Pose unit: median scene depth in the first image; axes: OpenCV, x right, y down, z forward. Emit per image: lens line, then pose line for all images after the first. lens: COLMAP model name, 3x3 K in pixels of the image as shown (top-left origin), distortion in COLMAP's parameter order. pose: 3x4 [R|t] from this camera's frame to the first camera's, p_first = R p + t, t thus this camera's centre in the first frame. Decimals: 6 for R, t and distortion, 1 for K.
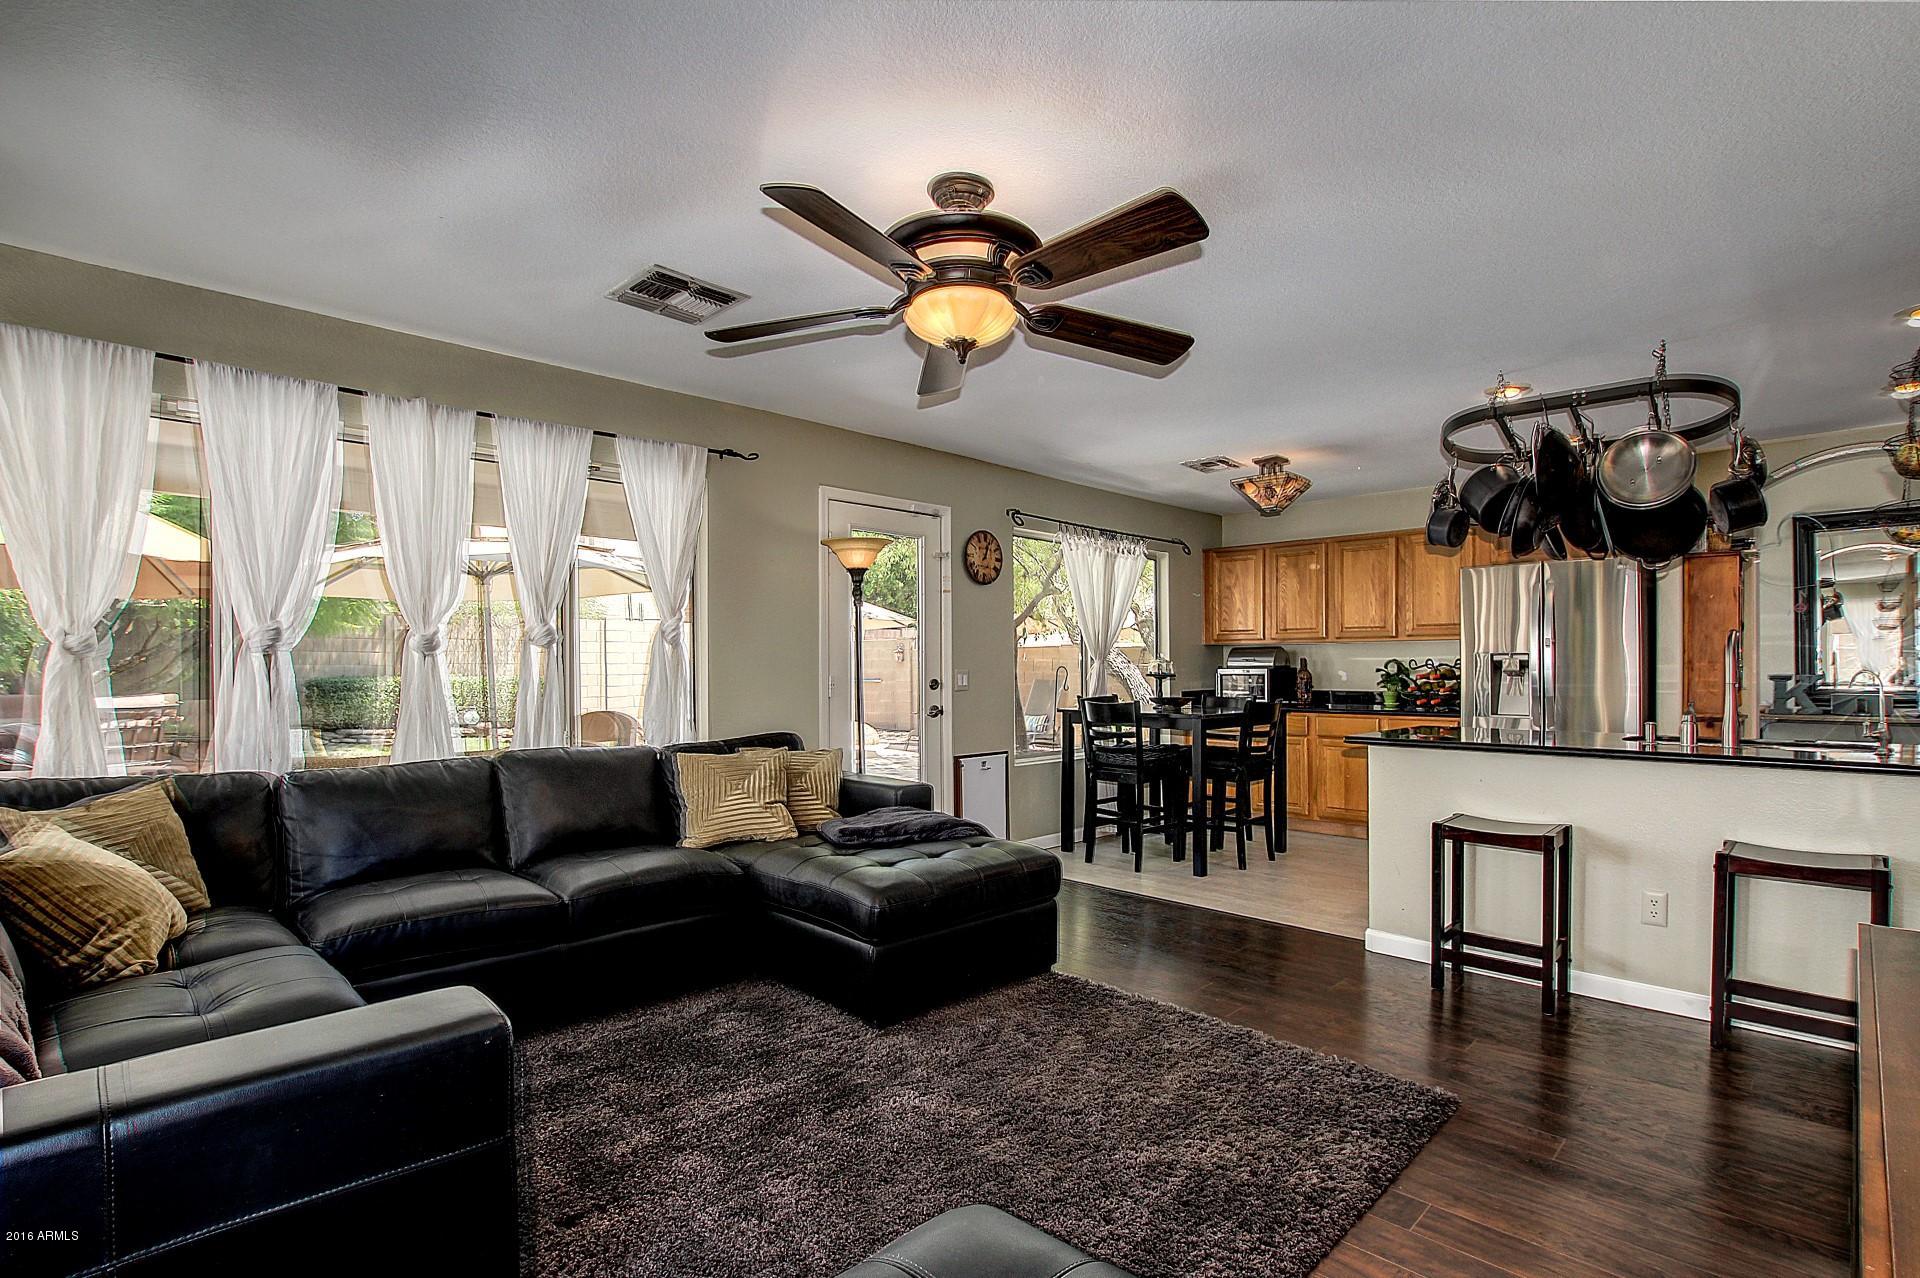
lens RADIAL K [[918.5, 0, 970.1], [0, 918.5, 652.8], [0, 0, 1]] dist [-0.018587, -0.000548]
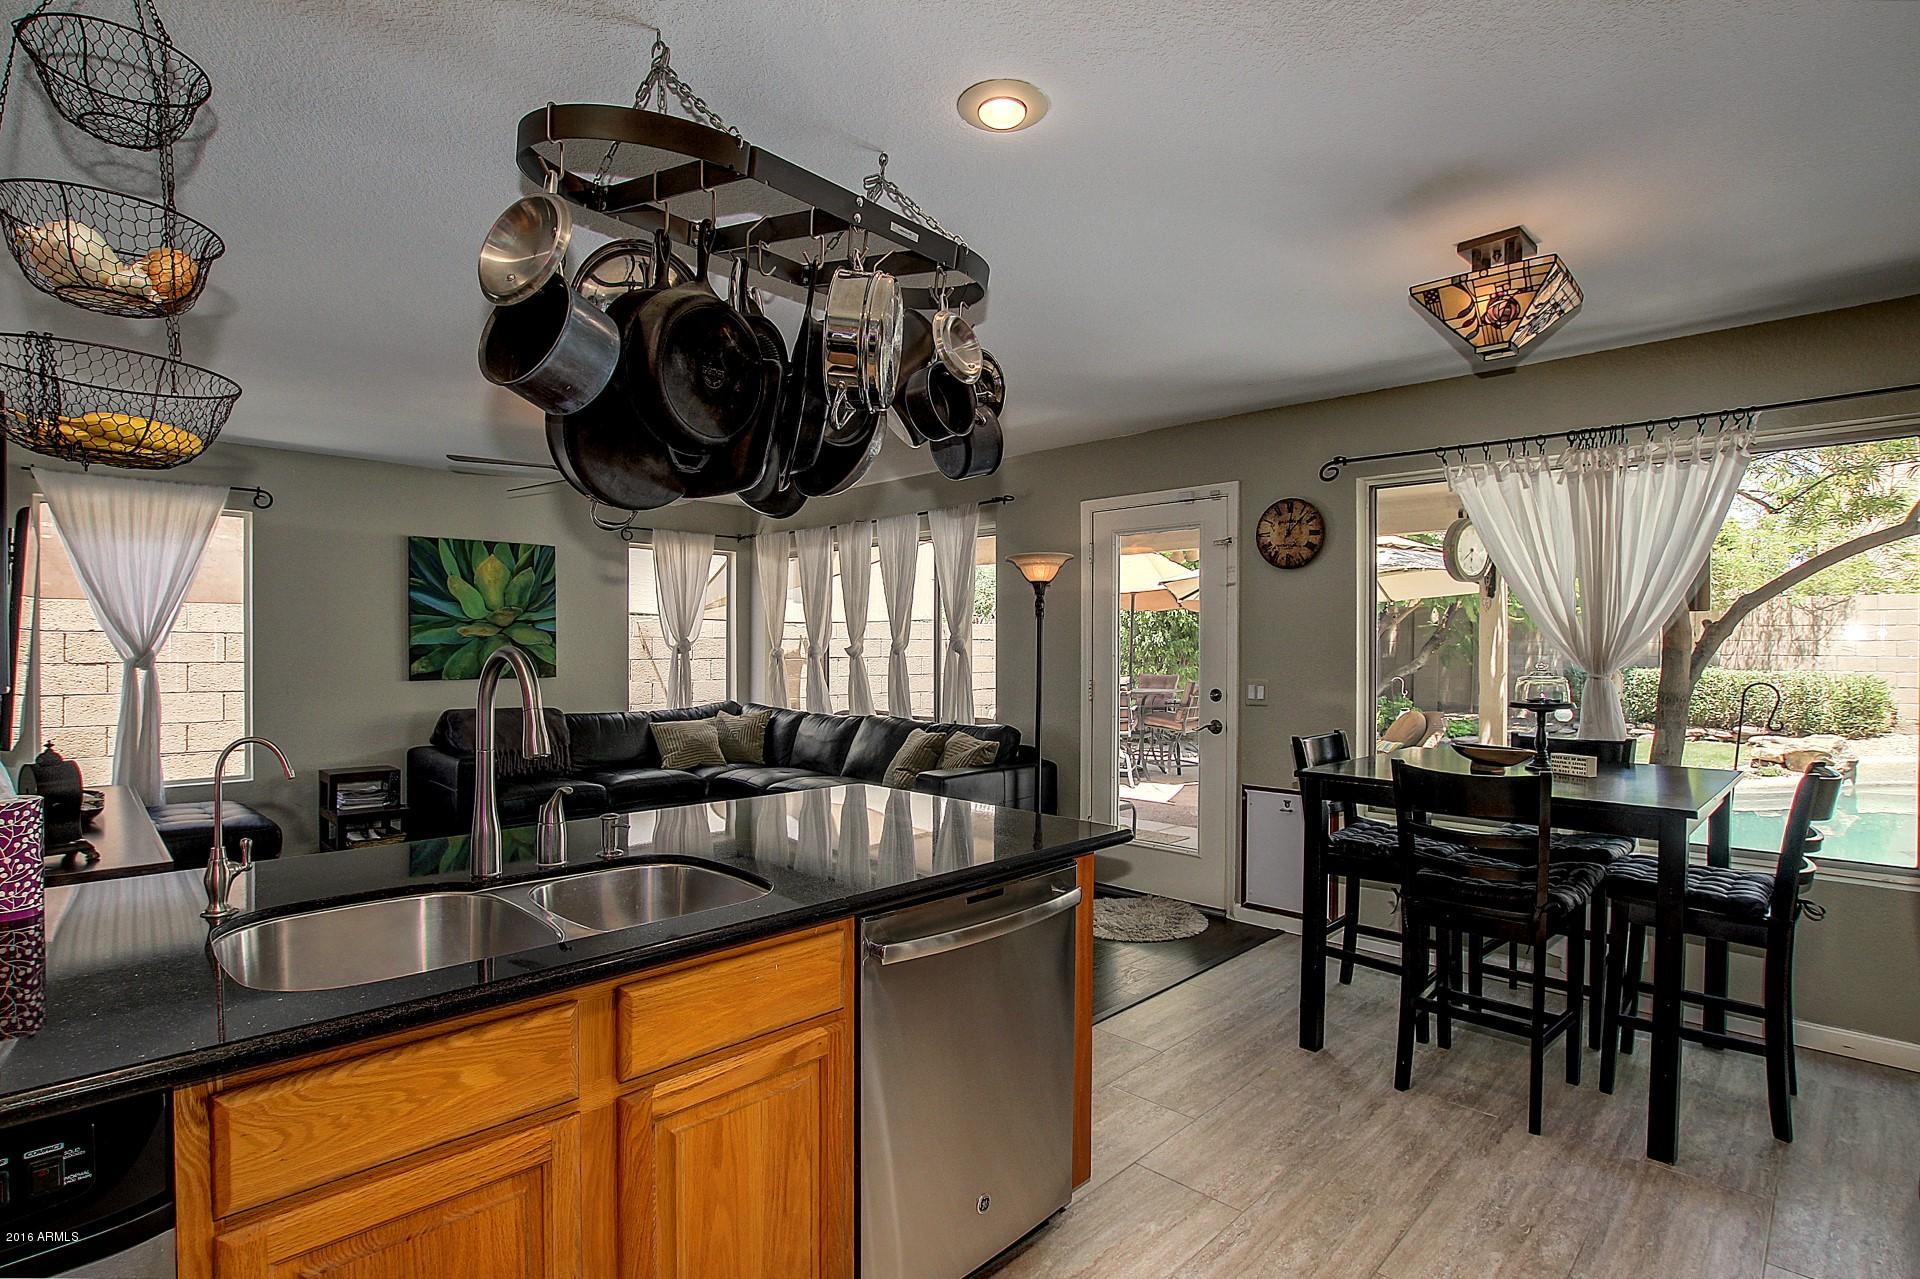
lens RADIAL K [[918.5, 0, 960.1], [0, 918.5, 644.1], [0, 0, 1]] dist [-0.018587, -0.000548]
pose [[-0.002961, -0.000314, -0.999996, 0.692962], [0.006840, 0.999977, -0.000334, -0.012147], [0.999972, -0.006841, -0.002959, 0.651507]]
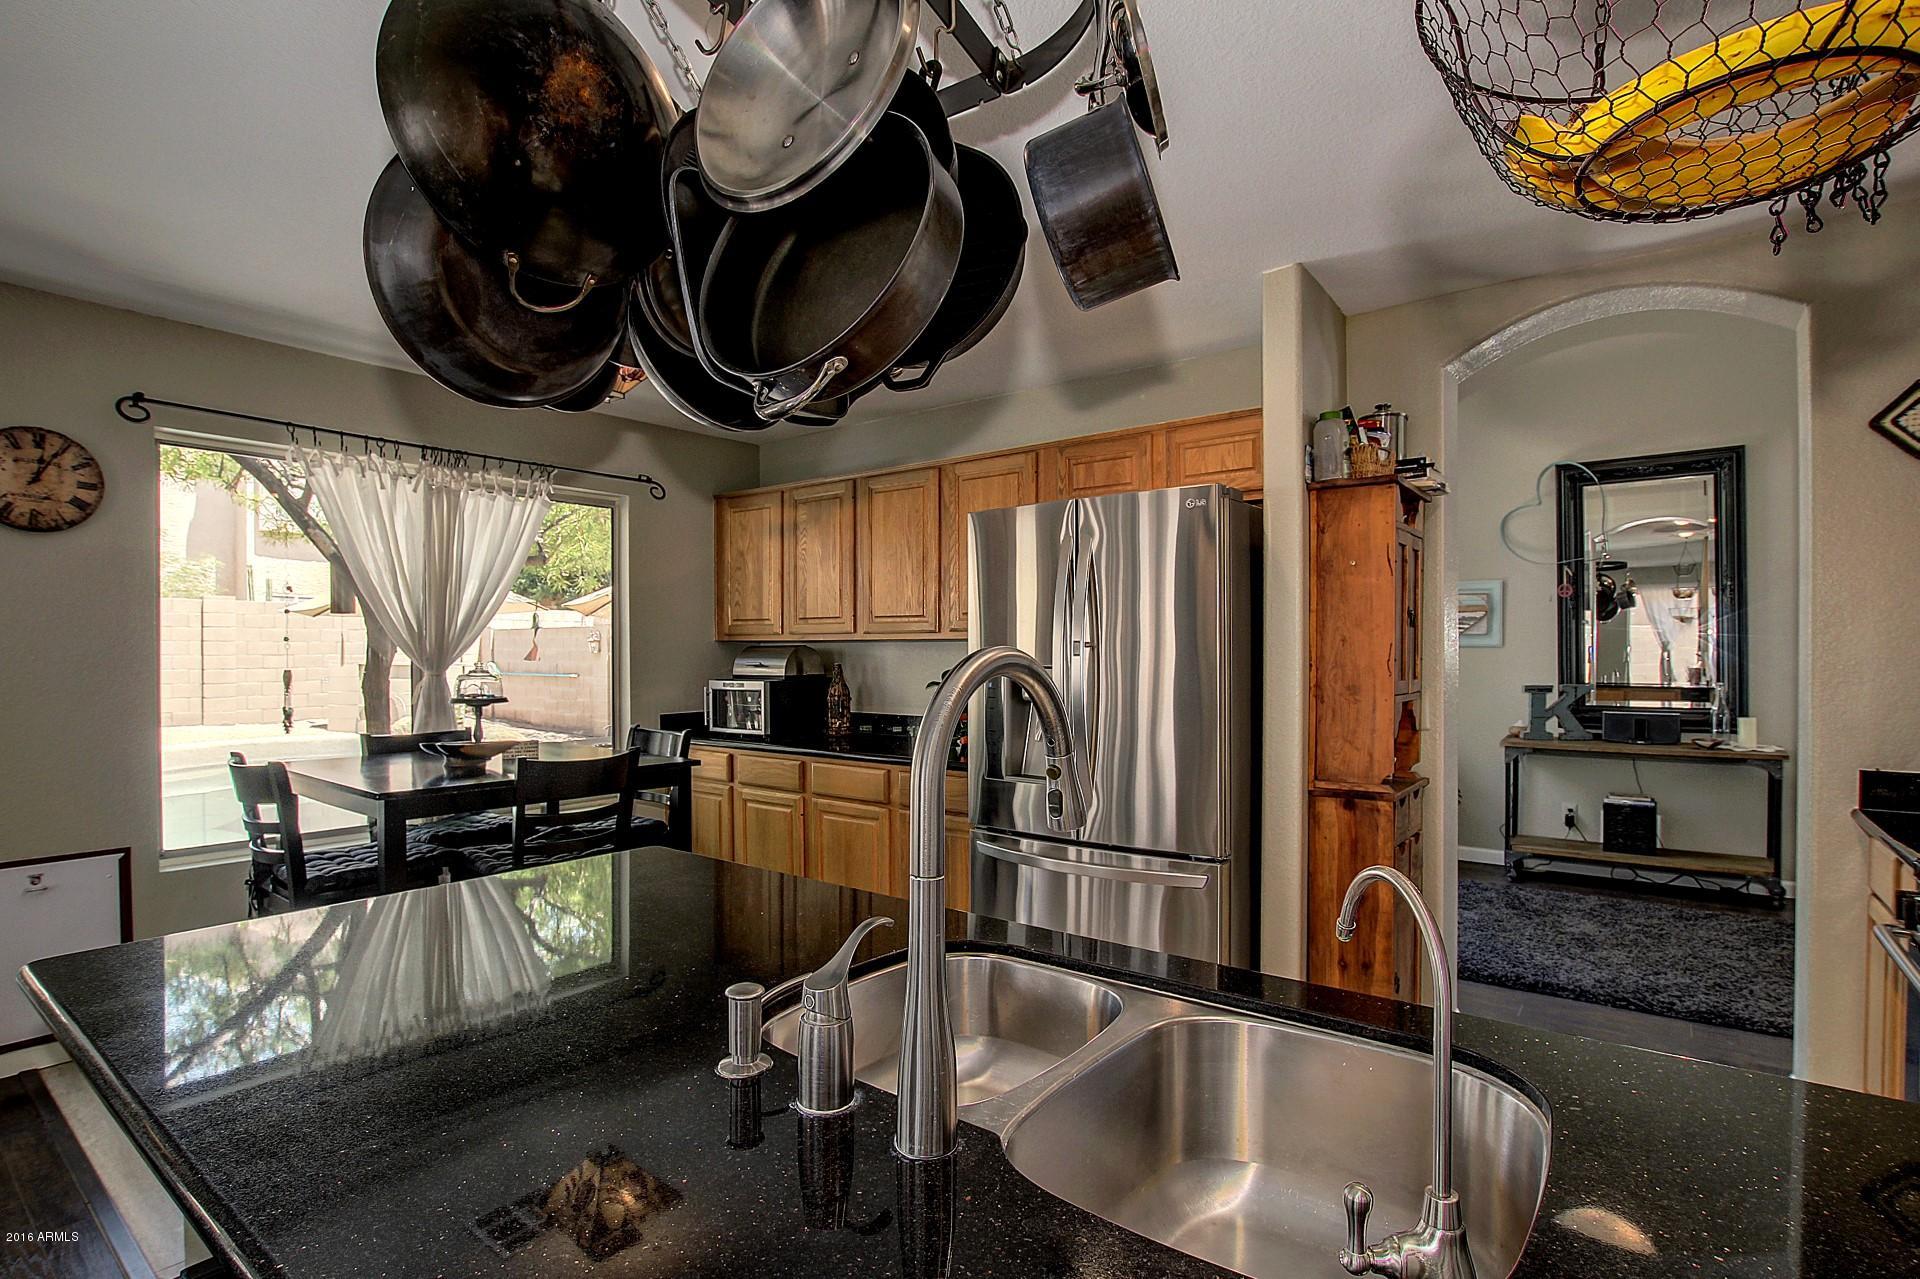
lens RADIAL K [[918.5, 0, 962.7], [0, 918.5, 649.4], [0, 0, 1]] dist [-0.018587, -0.000548]
pose [[0.993340, 0.001447, 0.115208, 0.422250], [-0.003037, 0.999903, 0.013627, -0.014945], [-0.115177, -0.013886, 0.993248, 0.393278]]
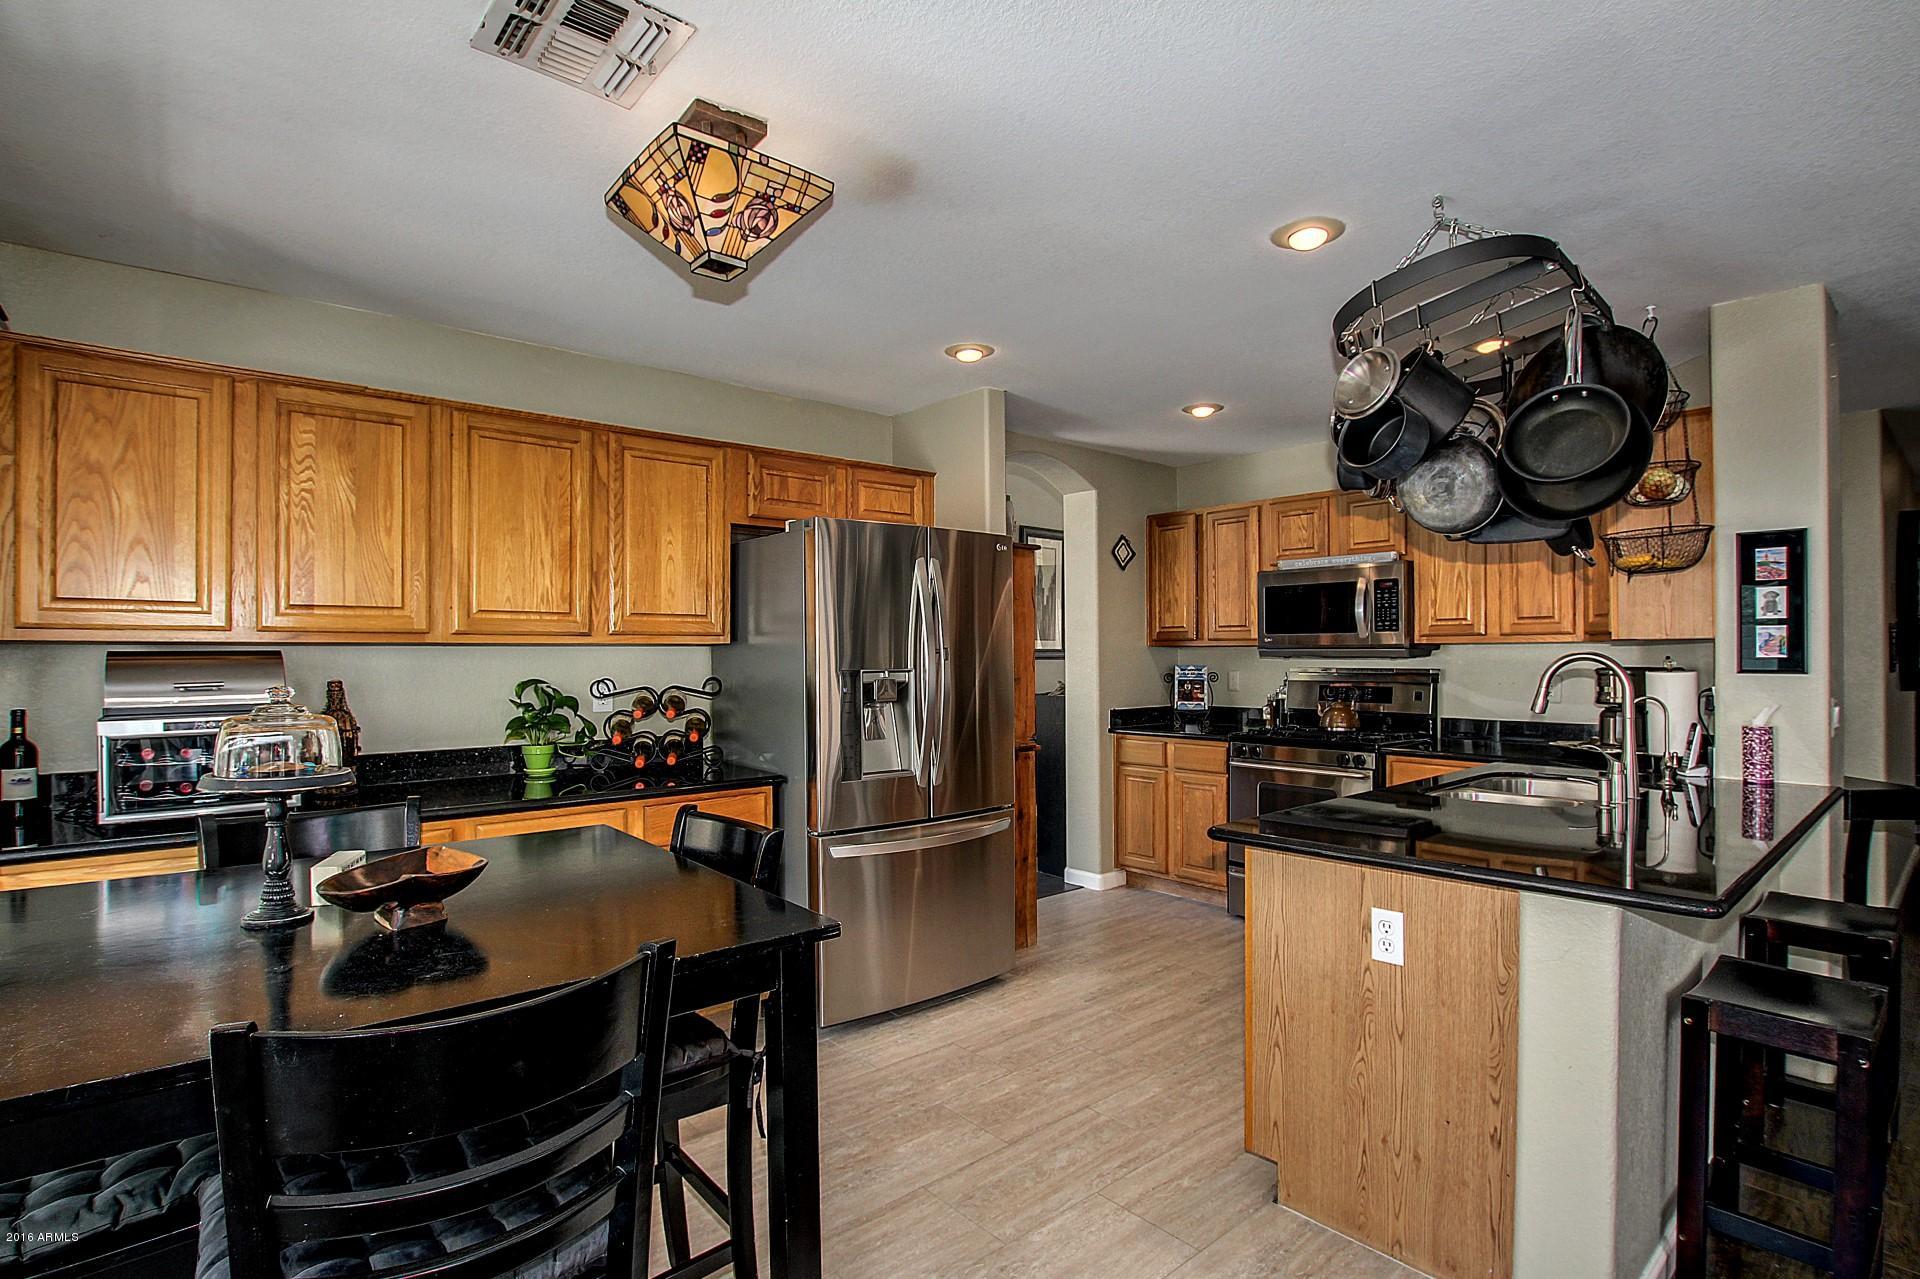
lens RADIAL K [[918.5, 0, 967.8], [0, 918.5, 649.0], [0, 0, 1]] dist [-0.018587, -0.000548]
pose [[0.095509, 0.005829, 0.995412, -0.008621], [-0.012146, 0.999915, -0.004690, -0.010483], [-0.995354, -0.011642, 0.095571, 0.768133]]
